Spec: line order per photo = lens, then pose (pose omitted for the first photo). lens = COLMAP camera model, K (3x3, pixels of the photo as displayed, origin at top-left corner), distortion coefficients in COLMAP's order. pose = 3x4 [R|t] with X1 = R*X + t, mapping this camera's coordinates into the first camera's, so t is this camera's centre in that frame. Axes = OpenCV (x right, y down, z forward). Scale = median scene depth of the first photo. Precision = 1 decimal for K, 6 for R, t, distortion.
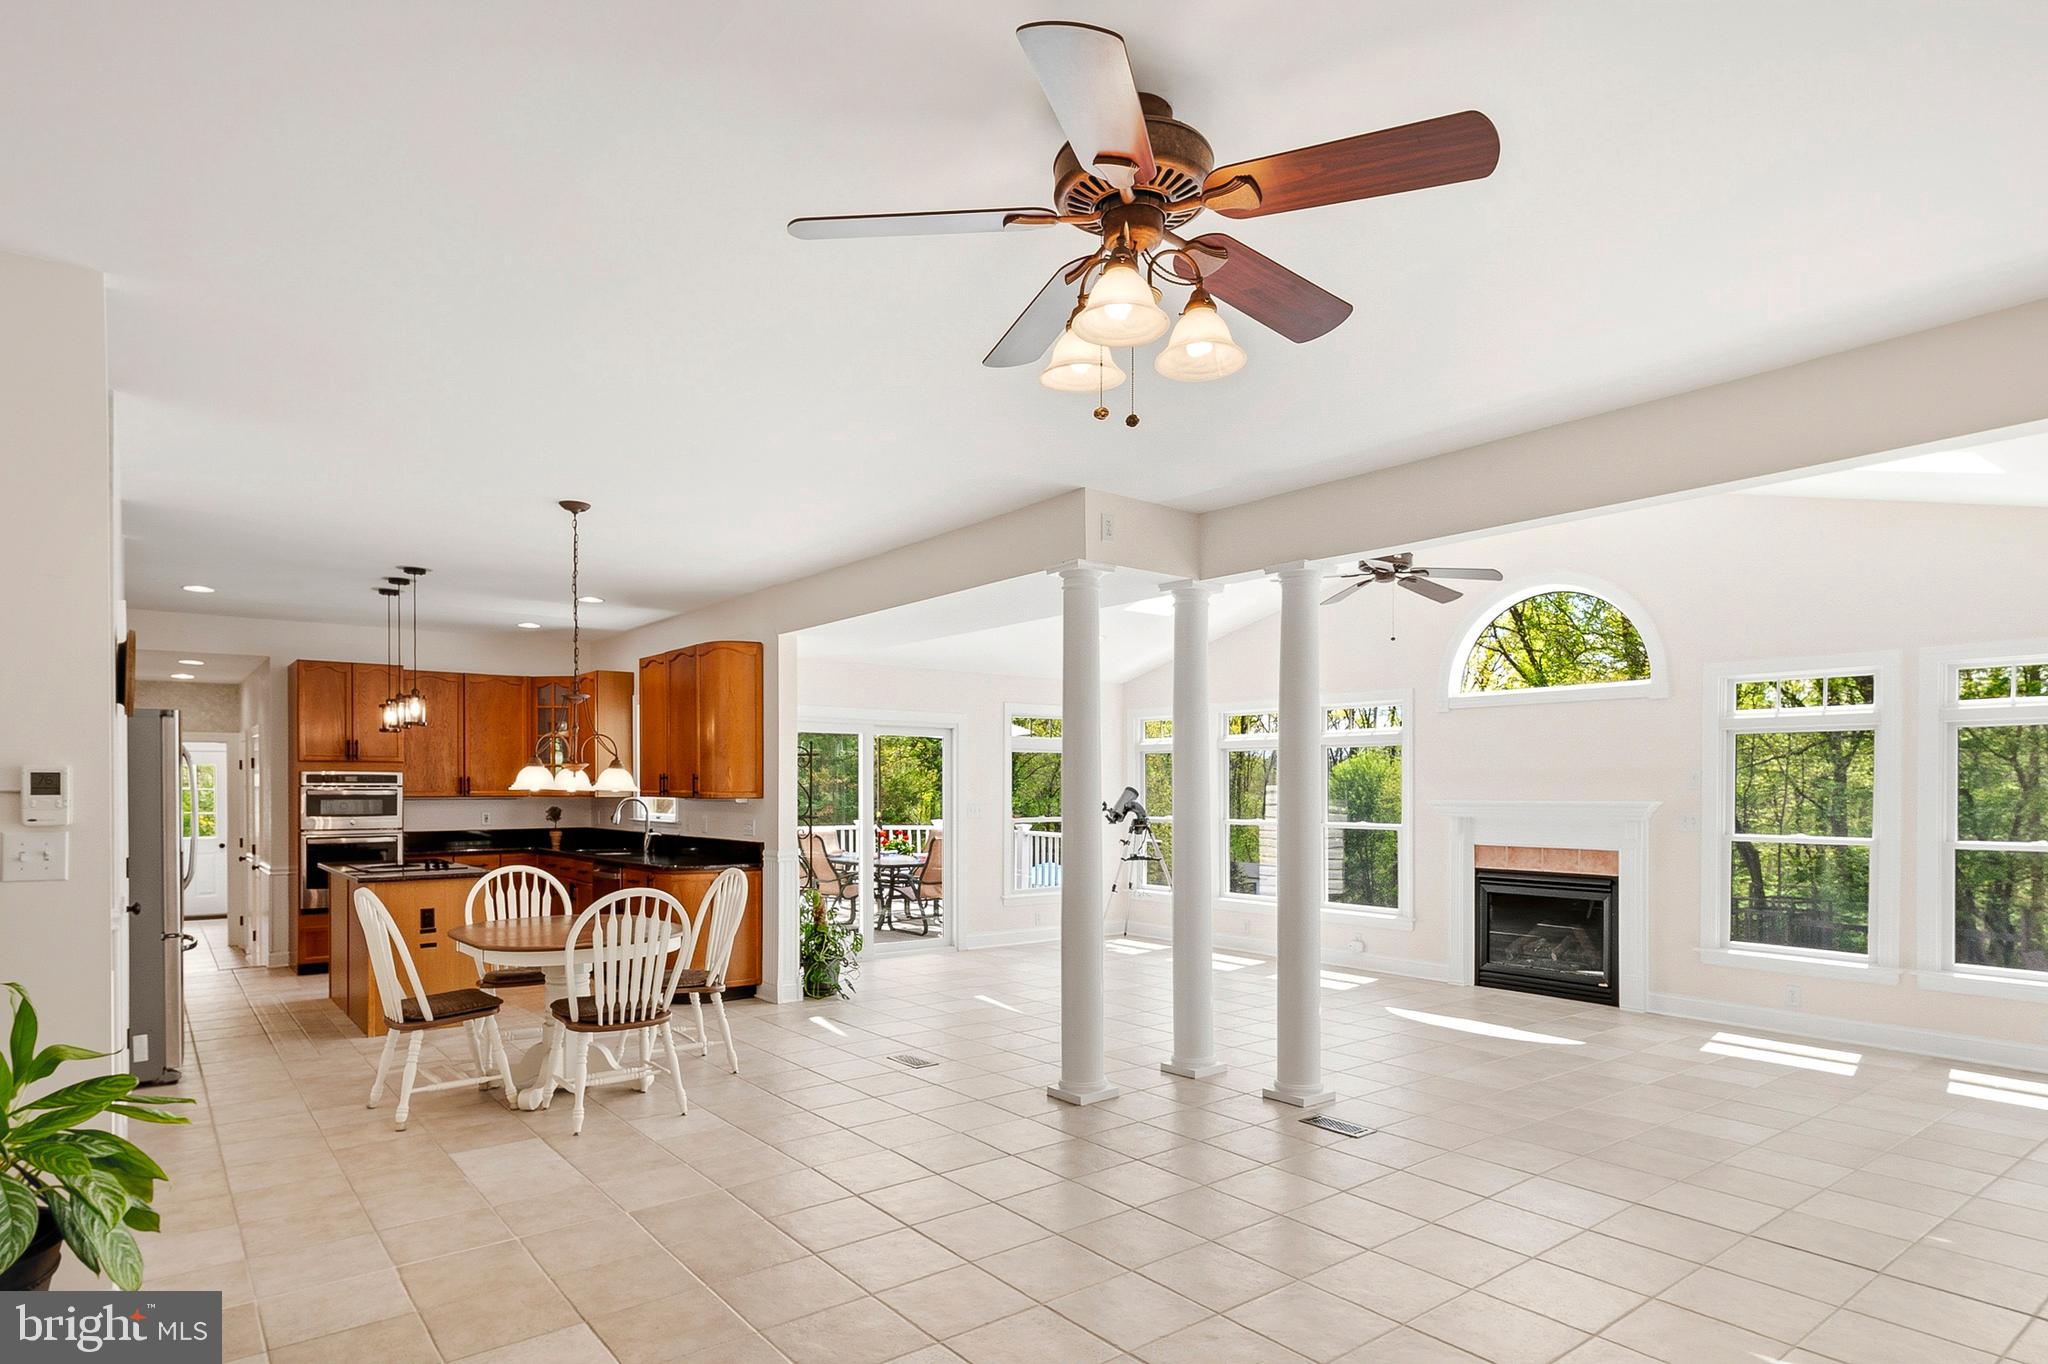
lens RADIAL K [[1132.5, 0, 1017.0], [0, 1132.5, 779.0], [0, 0, 1]] dist [0.022337, 0.000360]
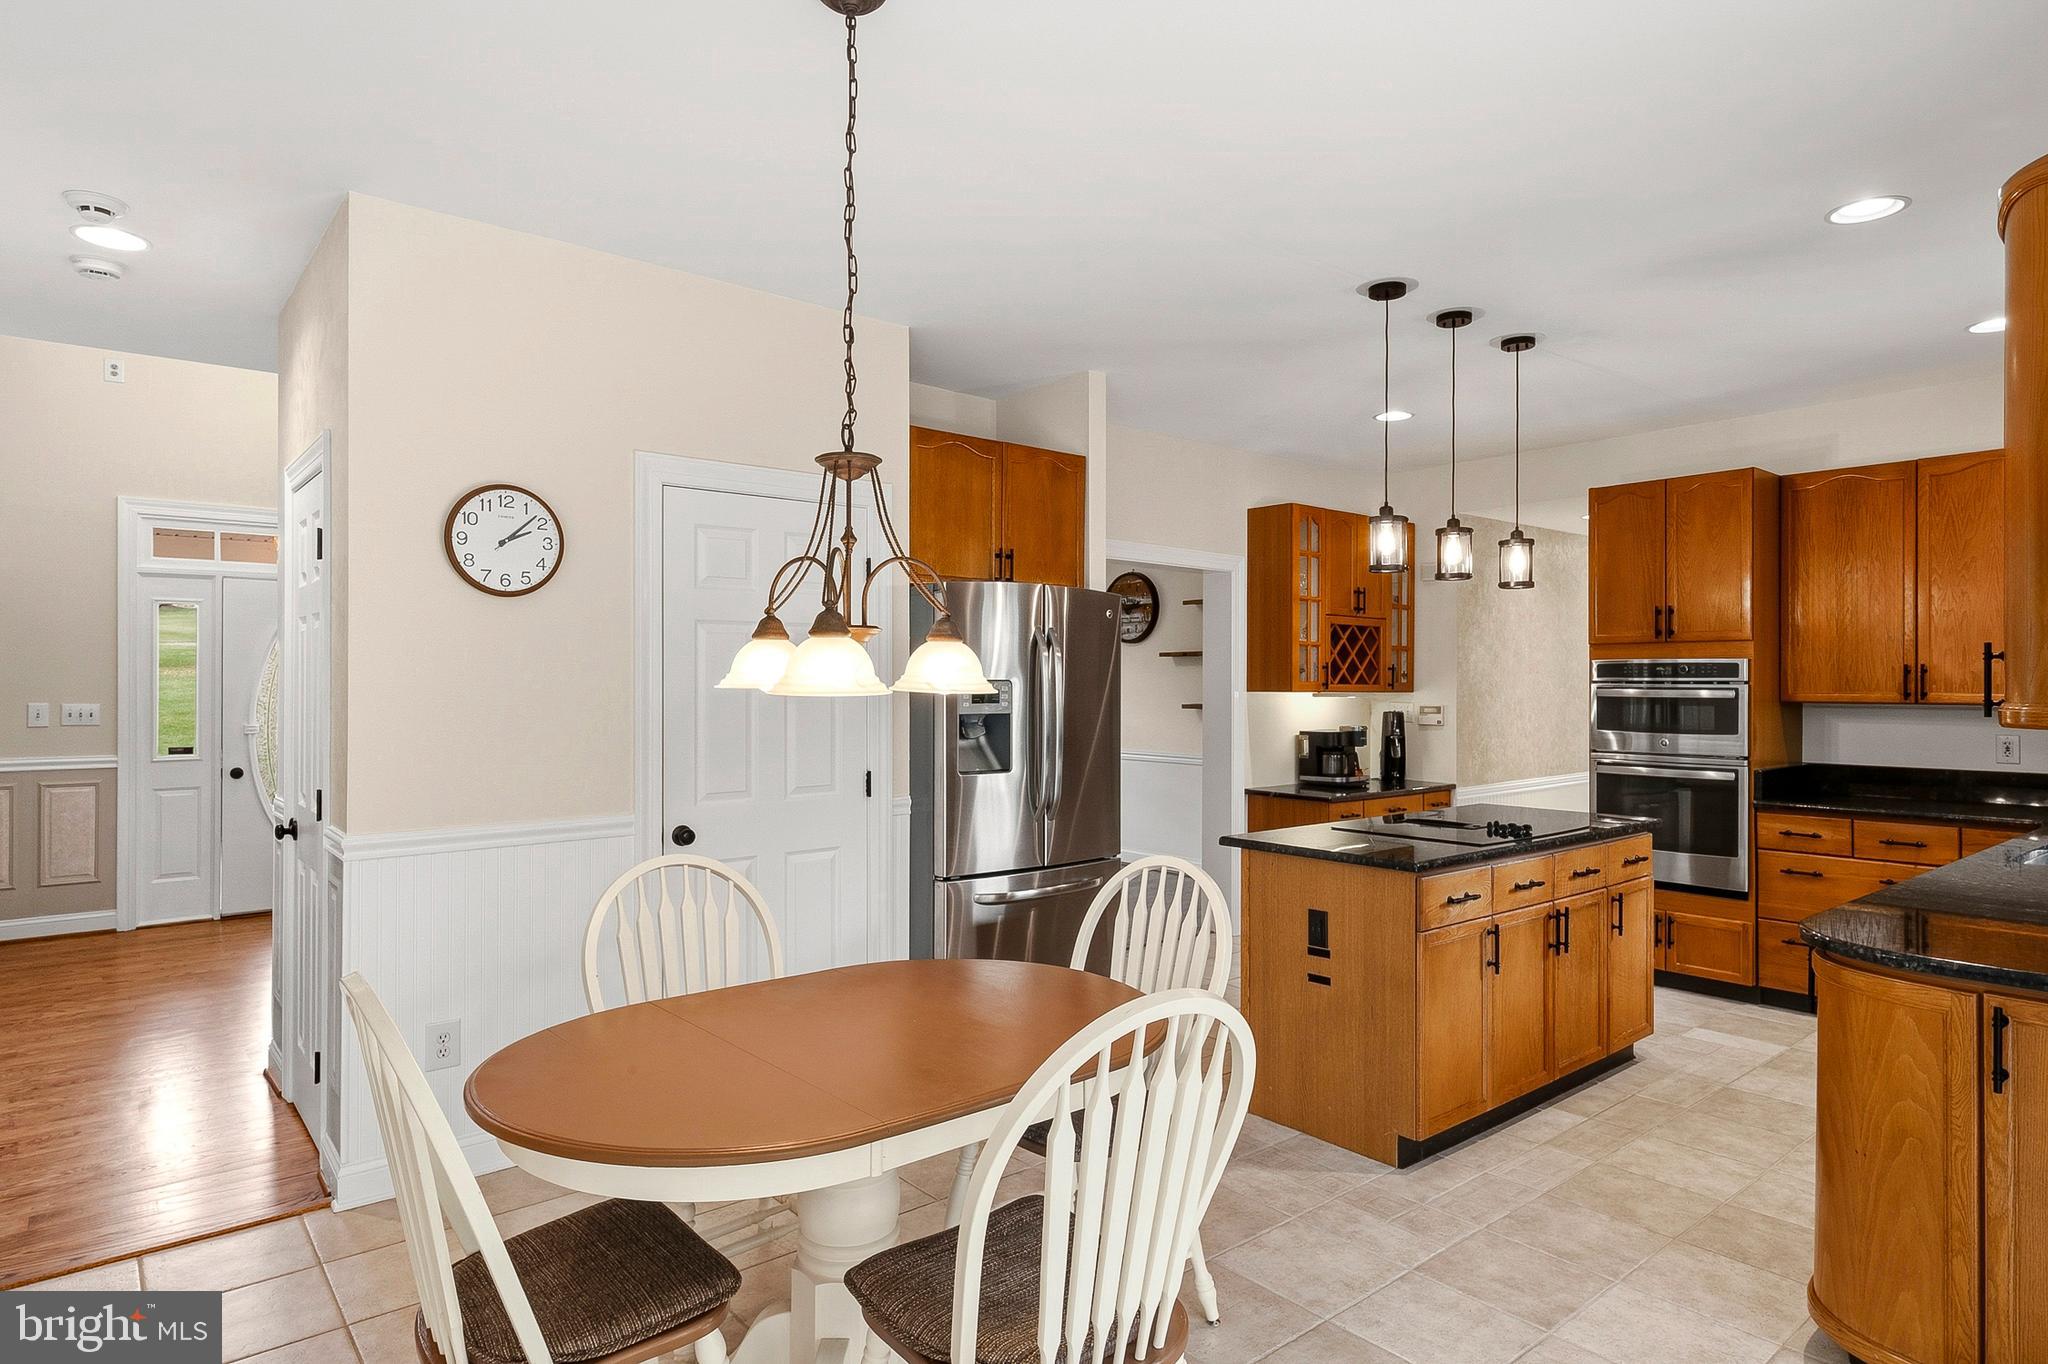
lens RADIAL K [[1134.0, 0, 1017.7], [0, 1134.0, 680.2], [0, 0, 1]] dist [0.015674, -0.000029]
pose [[0.028838, -0.001335, -0.999583, 0.011955], [0.005956, 0.999982, -0.001164, 0.004076], [0.999566, -0.005920, 0.028846, 0.680723]]
